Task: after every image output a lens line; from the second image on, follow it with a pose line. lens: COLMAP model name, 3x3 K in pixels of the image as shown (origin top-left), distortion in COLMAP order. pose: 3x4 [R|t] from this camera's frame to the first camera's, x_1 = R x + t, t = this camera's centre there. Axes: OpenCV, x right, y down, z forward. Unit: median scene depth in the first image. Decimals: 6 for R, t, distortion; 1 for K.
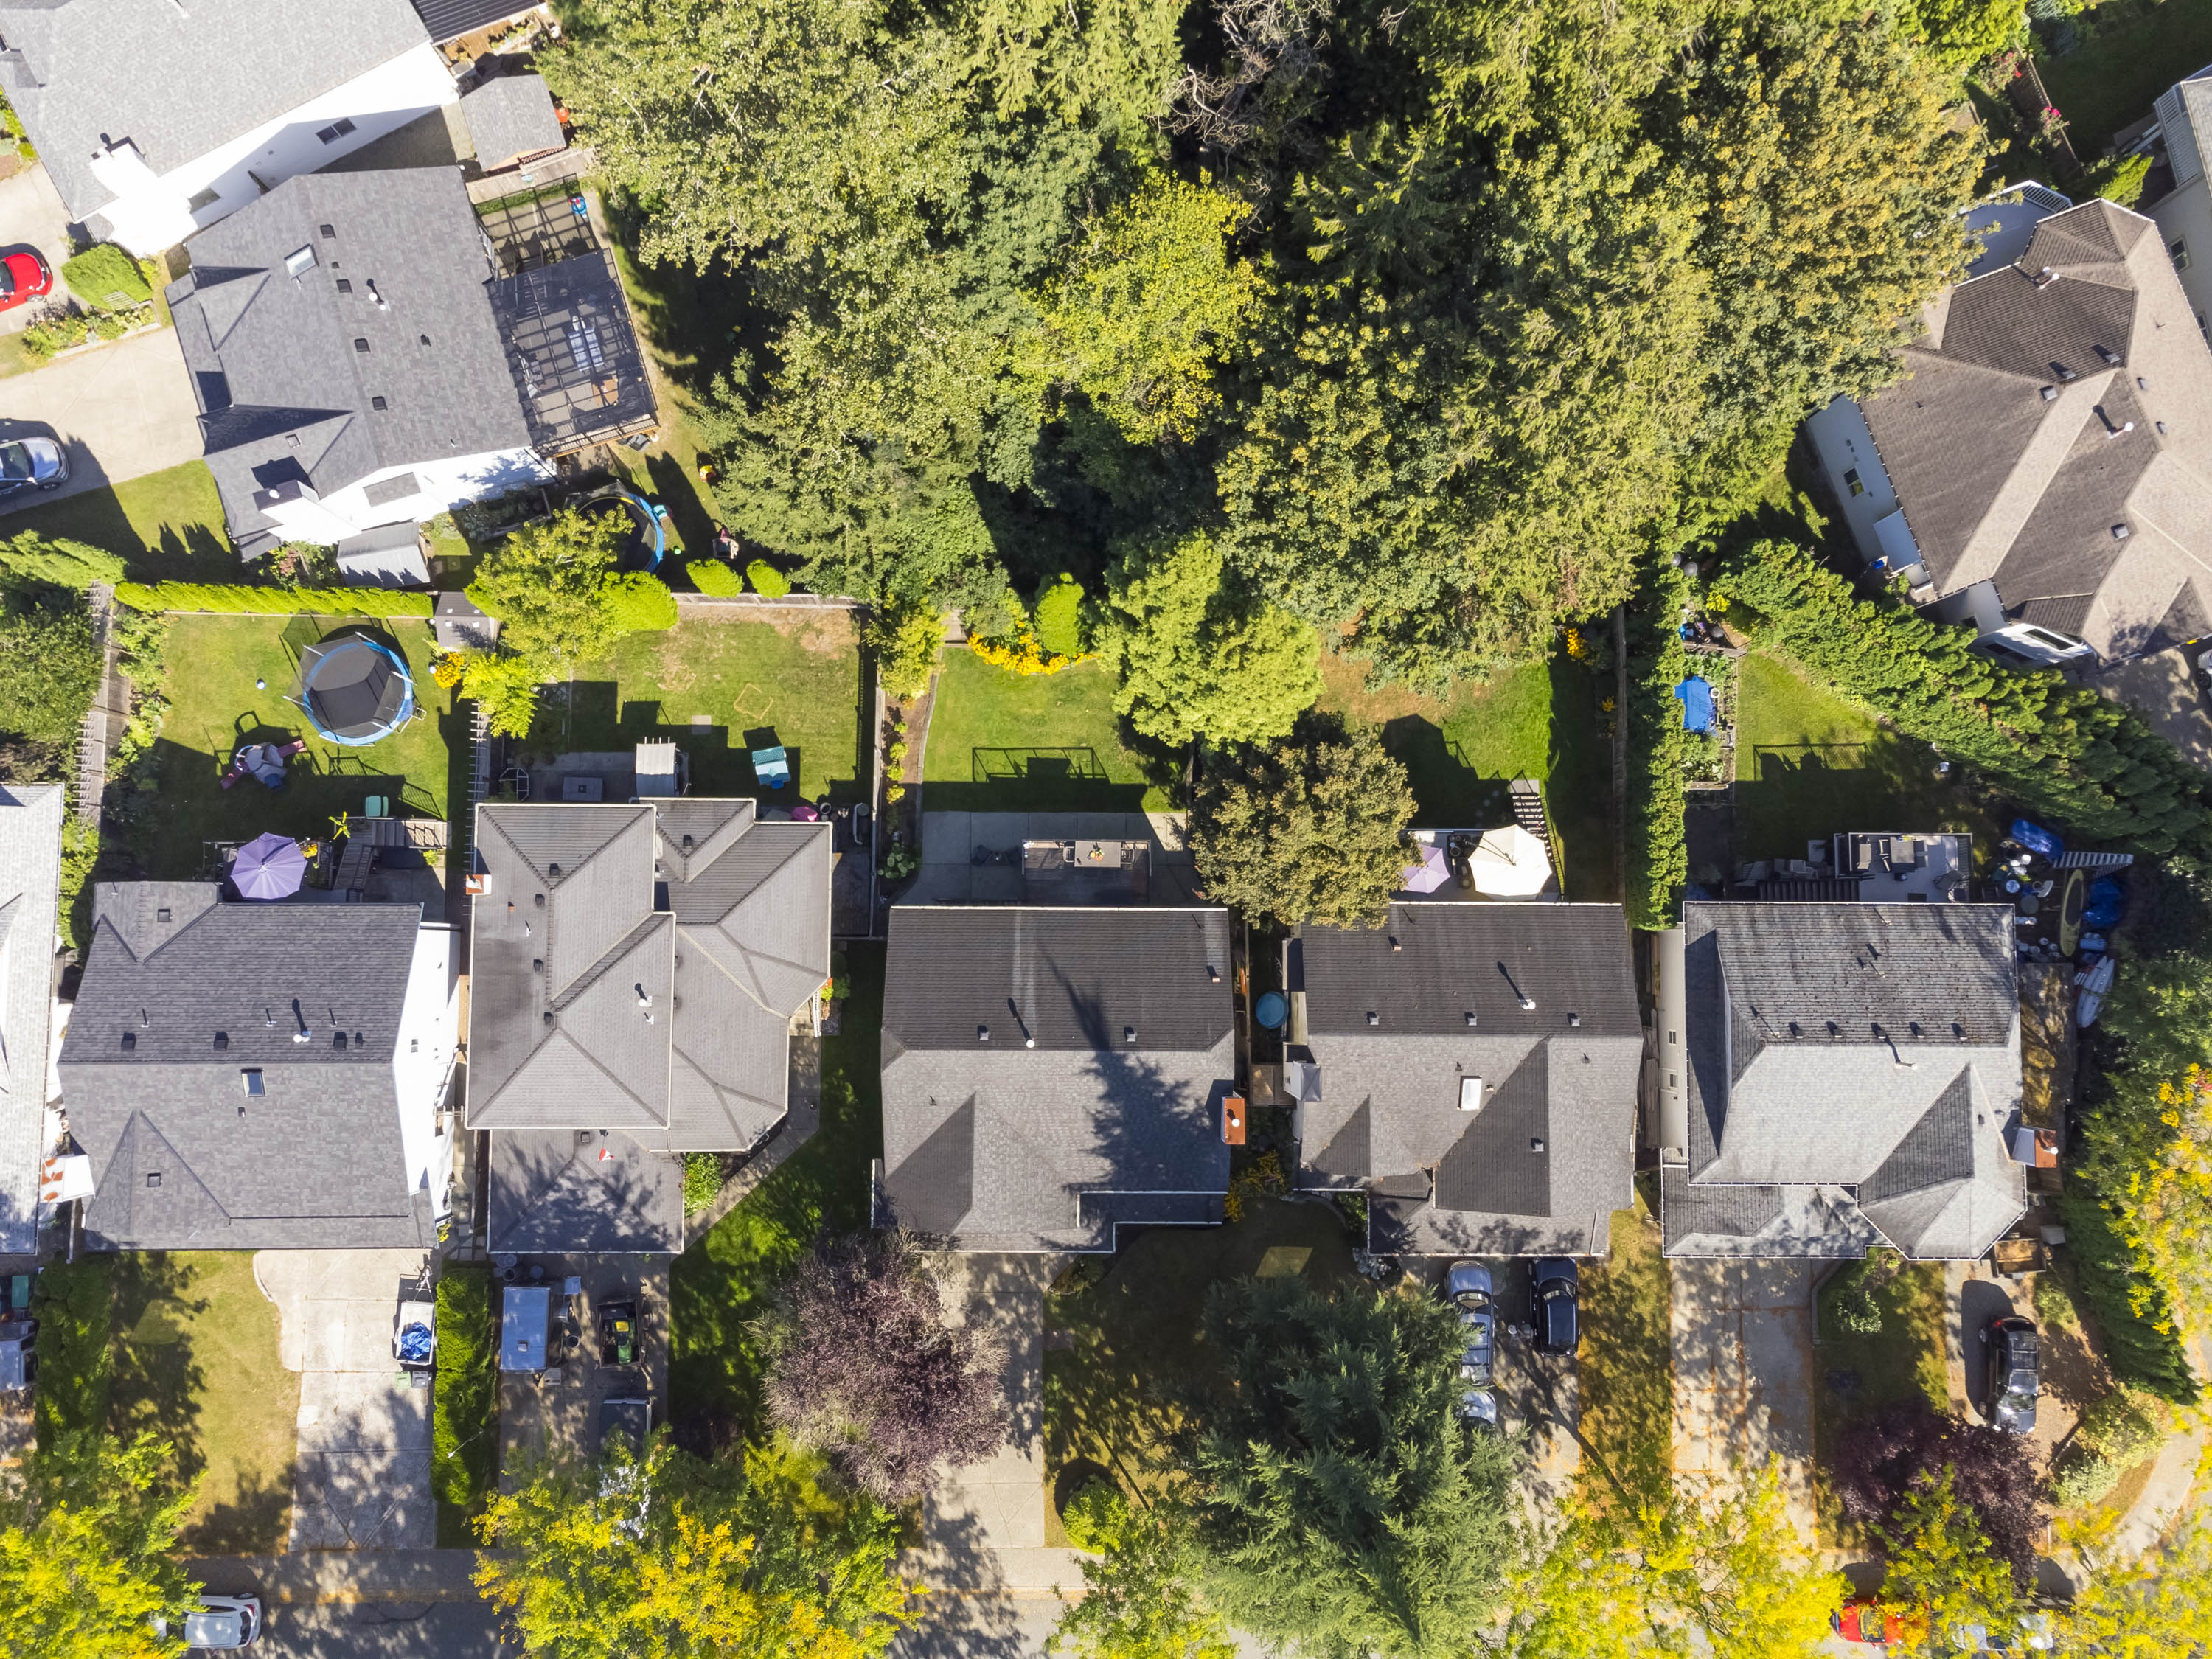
lens RADIAL K [[1684.8, 0, 1083.9], [0, 1684.8, 827.5], [0, 0, 1]] dist [0.013168, 0.006644]
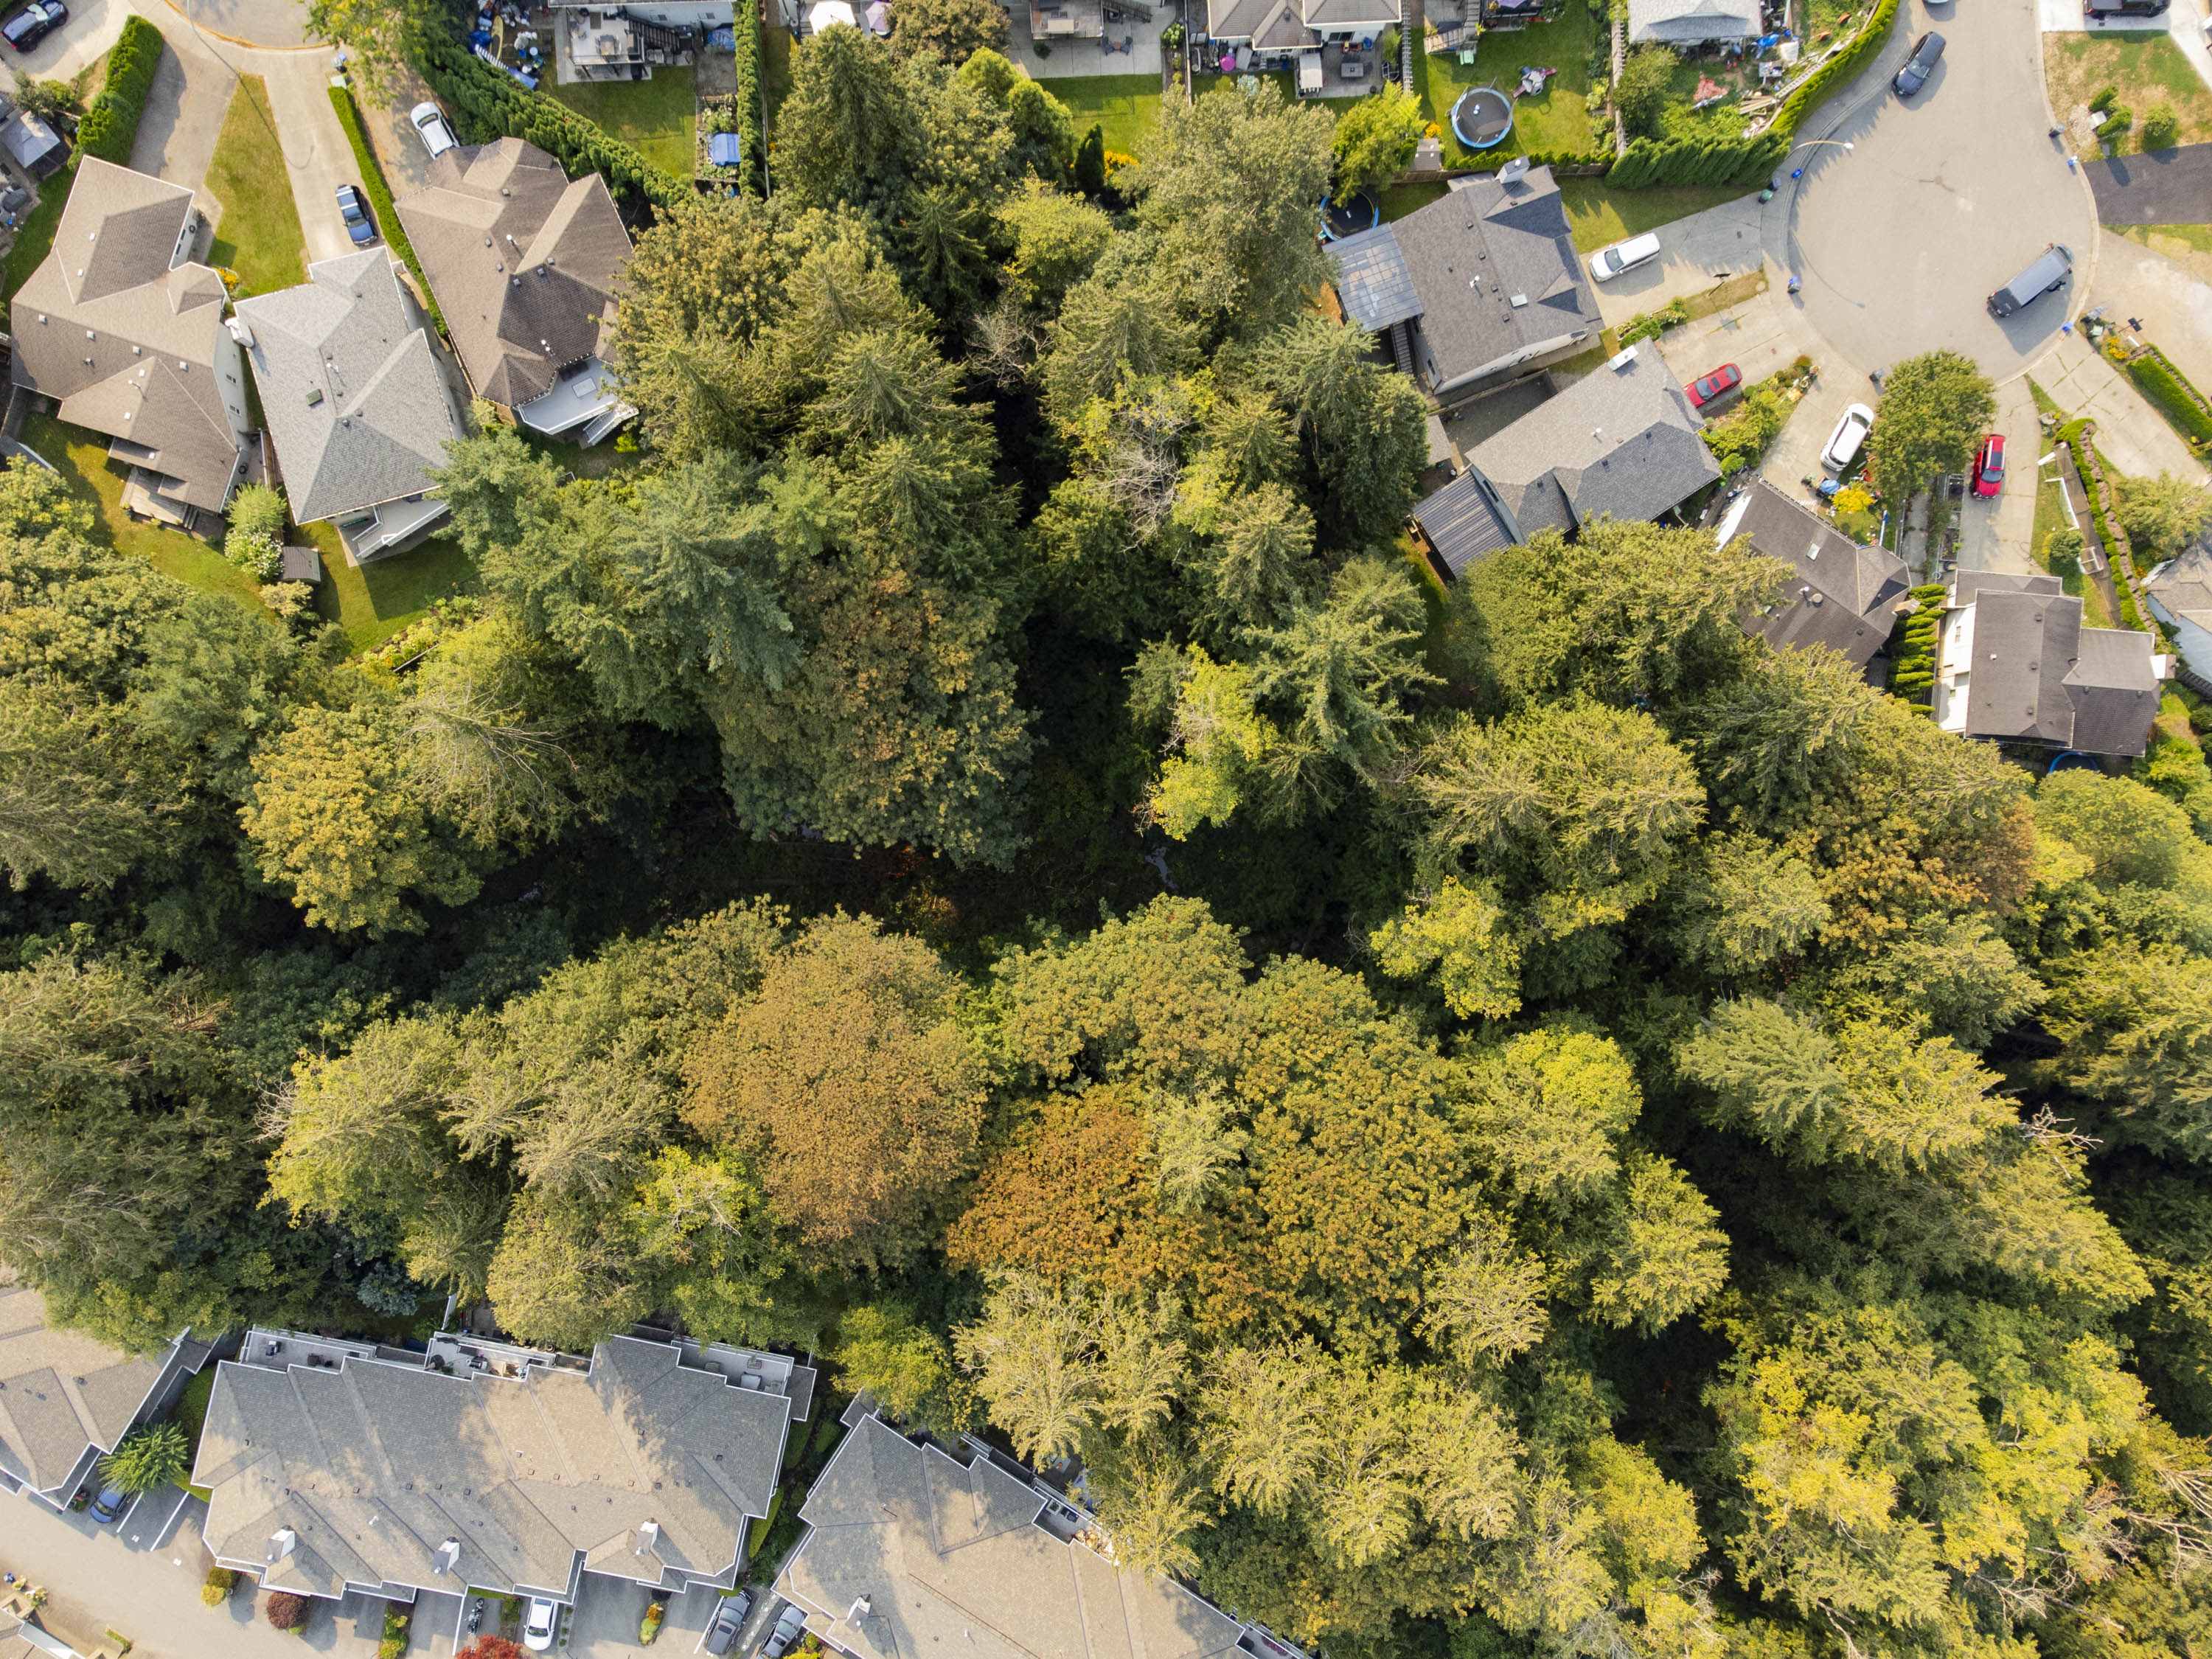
lens RADIAL K [[1684.8, 0, 1099.2], [0, 1684.8, 836.7], [0, 0, 1]] dist [0.013168, 0.006644]
pose [[-0.997319, 0.059501, -0.042605, 0.098475], [-0.063032, -0.994211, 0.087009, -1.036089], [-0.037181, 0.089461, 0.995296, -0.741919]]
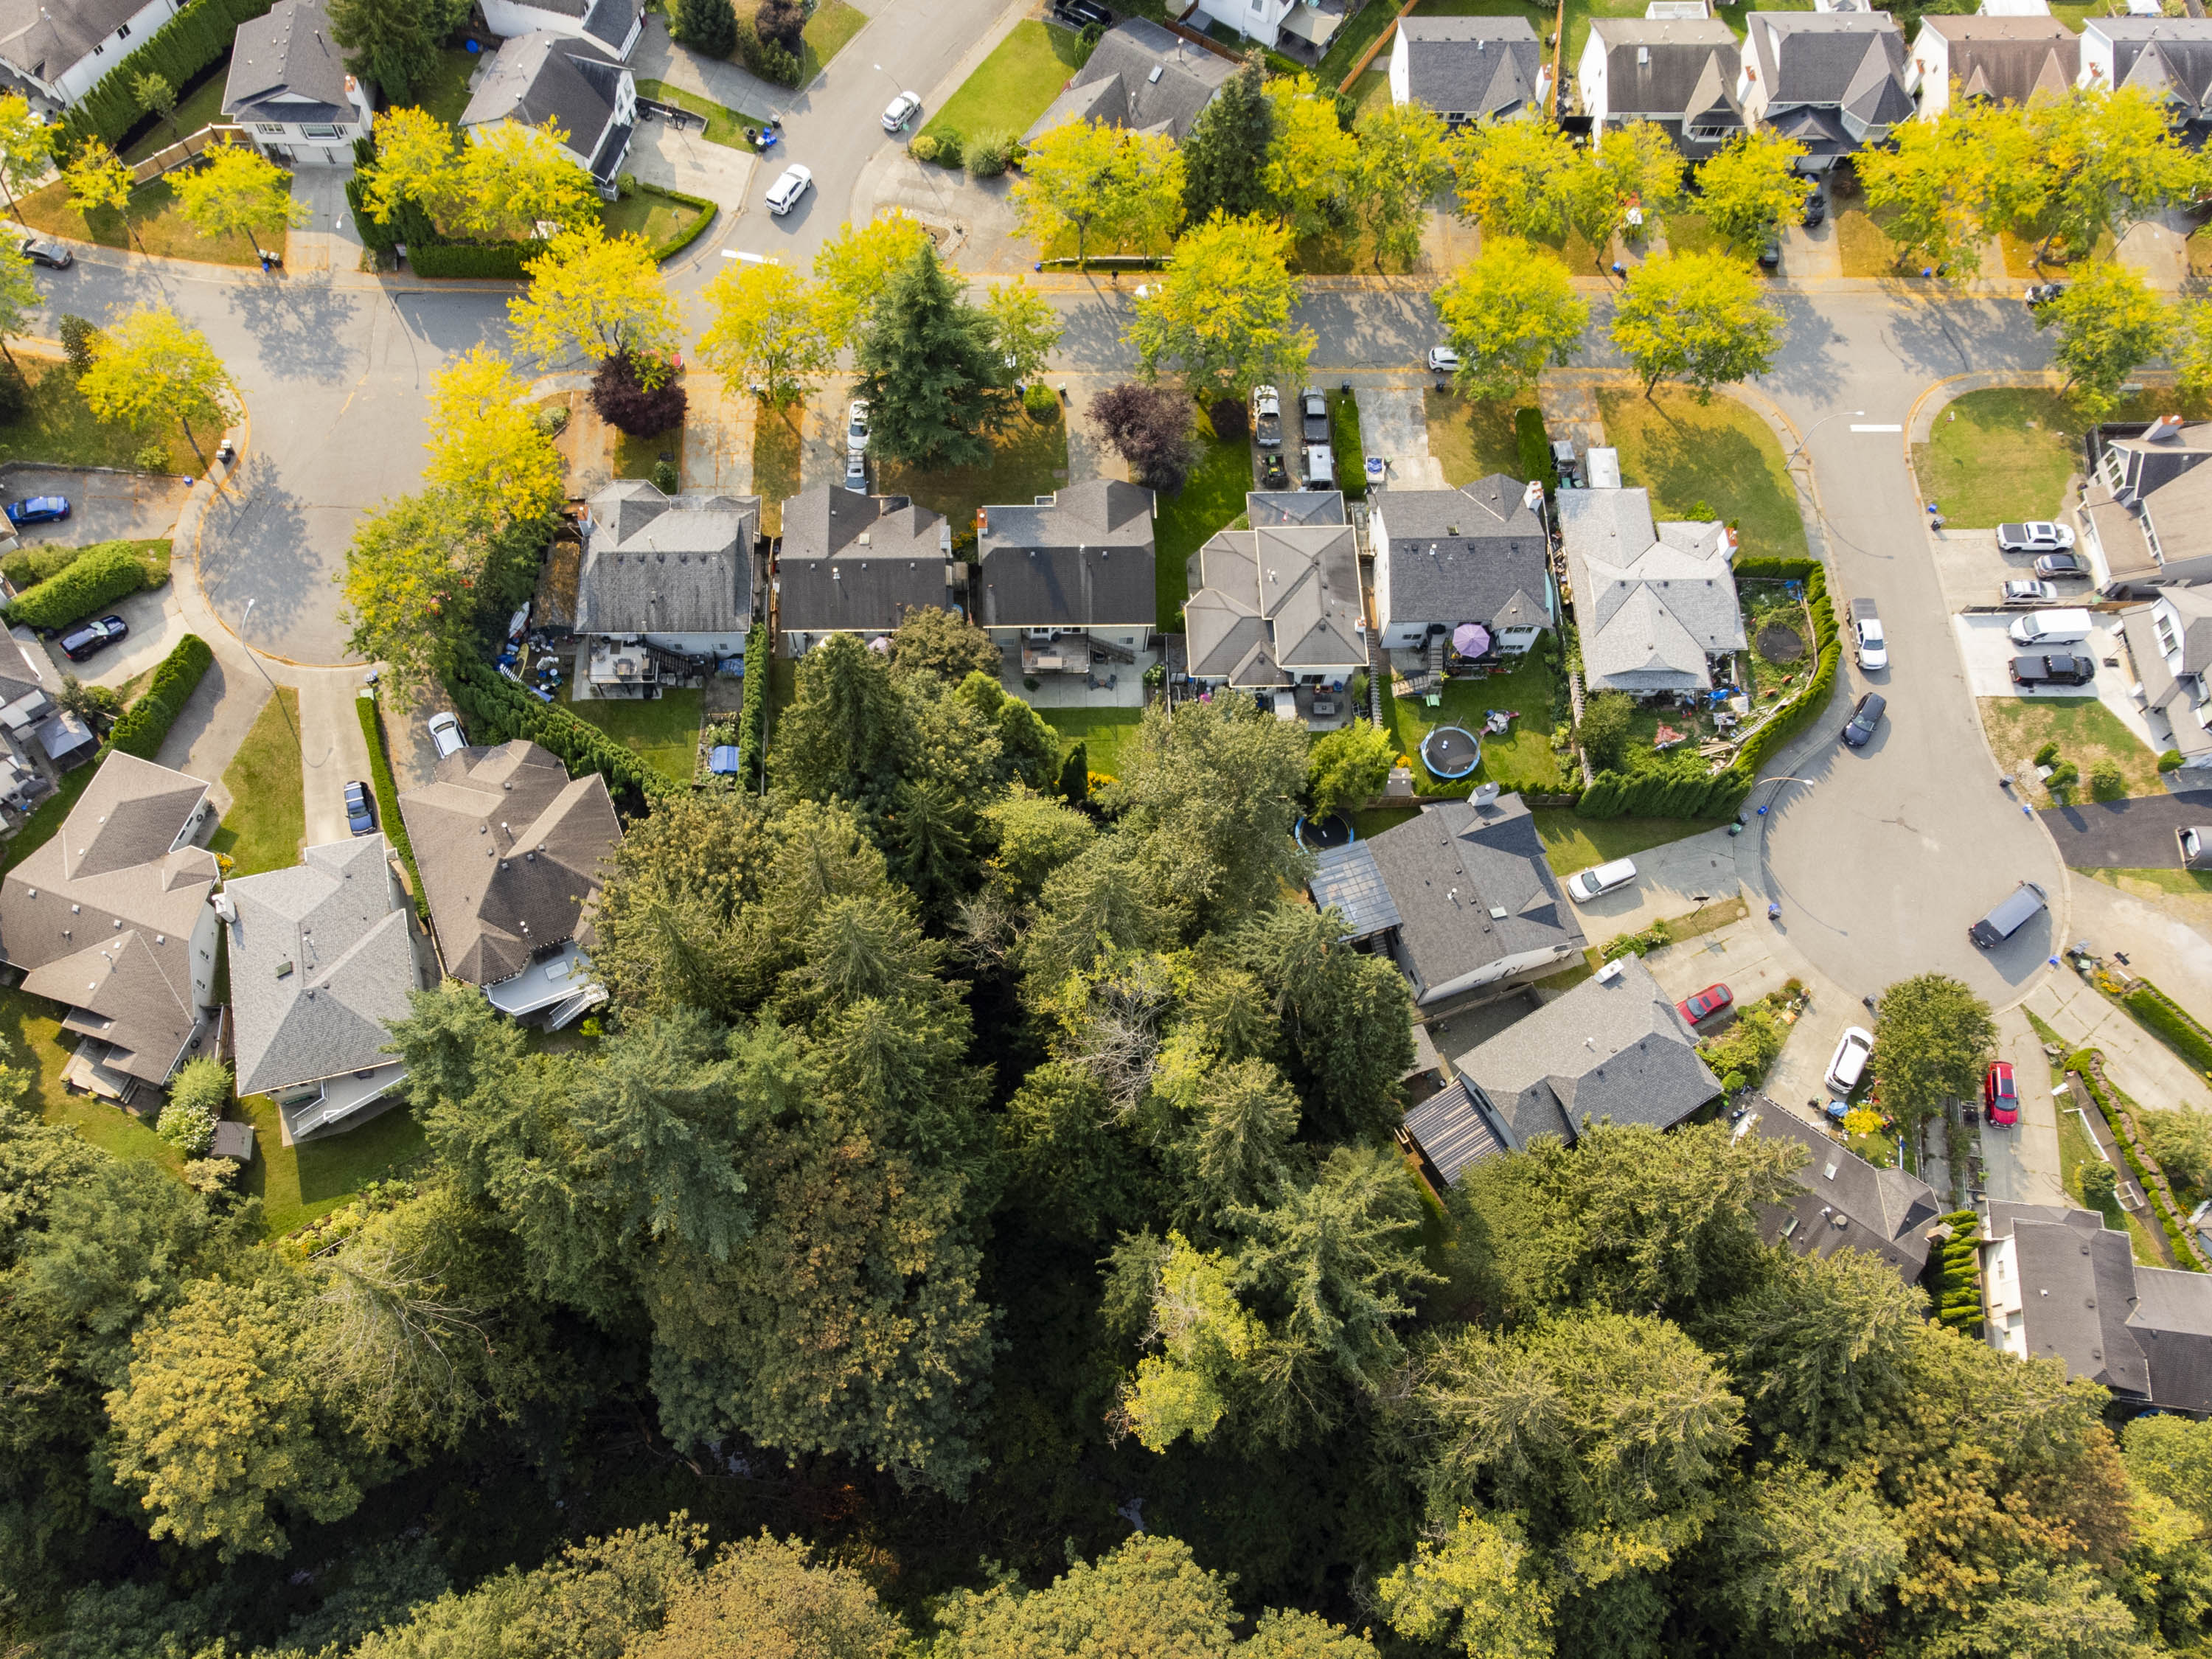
lens RADIAL K [[1786.5, 0, 1067.5], [0, 1786.5, 827.2], [0, 0, 1]] dist [0.009073, 0.013020]
pose [[-0.998516, 0.012493, -0.052999, 0.102099], [-0.036042, -0.881232, 0.471309, -1.144565], [-0.040816, 0.472520, 0.880375, -0.722792]]
